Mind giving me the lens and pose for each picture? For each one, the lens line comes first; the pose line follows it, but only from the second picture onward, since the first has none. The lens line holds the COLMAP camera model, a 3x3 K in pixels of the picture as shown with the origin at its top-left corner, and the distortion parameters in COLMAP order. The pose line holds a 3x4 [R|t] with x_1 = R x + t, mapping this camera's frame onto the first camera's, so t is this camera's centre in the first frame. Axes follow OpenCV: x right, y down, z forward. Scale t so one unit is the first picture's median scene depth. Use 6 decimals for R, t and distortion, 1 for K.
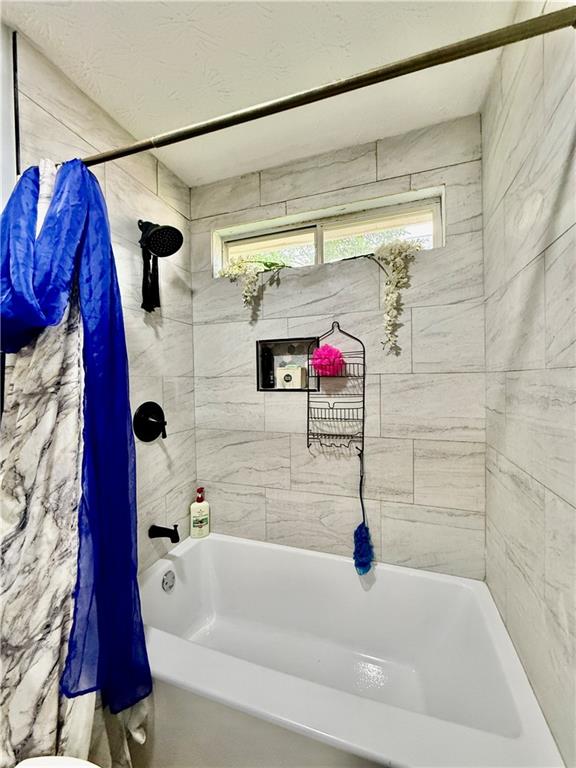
lens RADIAL K [[308.4, 0, 290.0], [0, 308.4, 382.5], [0, 0, 1]] dist [-0.009852, 0.000121]
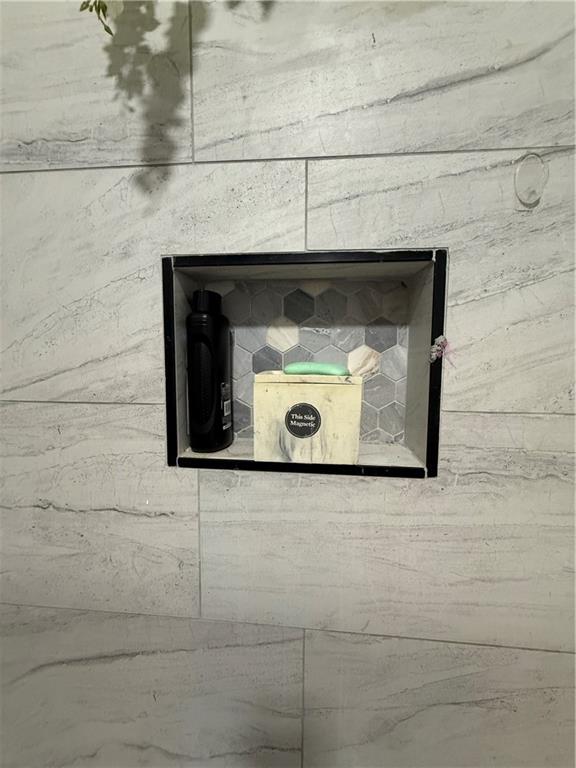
lens RADIAL K [[308.4, 0, 282.3], [0, 308.4, 386.8], [0, 0, 1]] dist [-0.009852, 0.000121]
pose [[0.972440, 0.006646, 0.233061, -0.075659], [-0.019577, 0.998391, 0.053214, -0.049776], [-0.232332, -0.056311, 0.971005, 0.741652]]
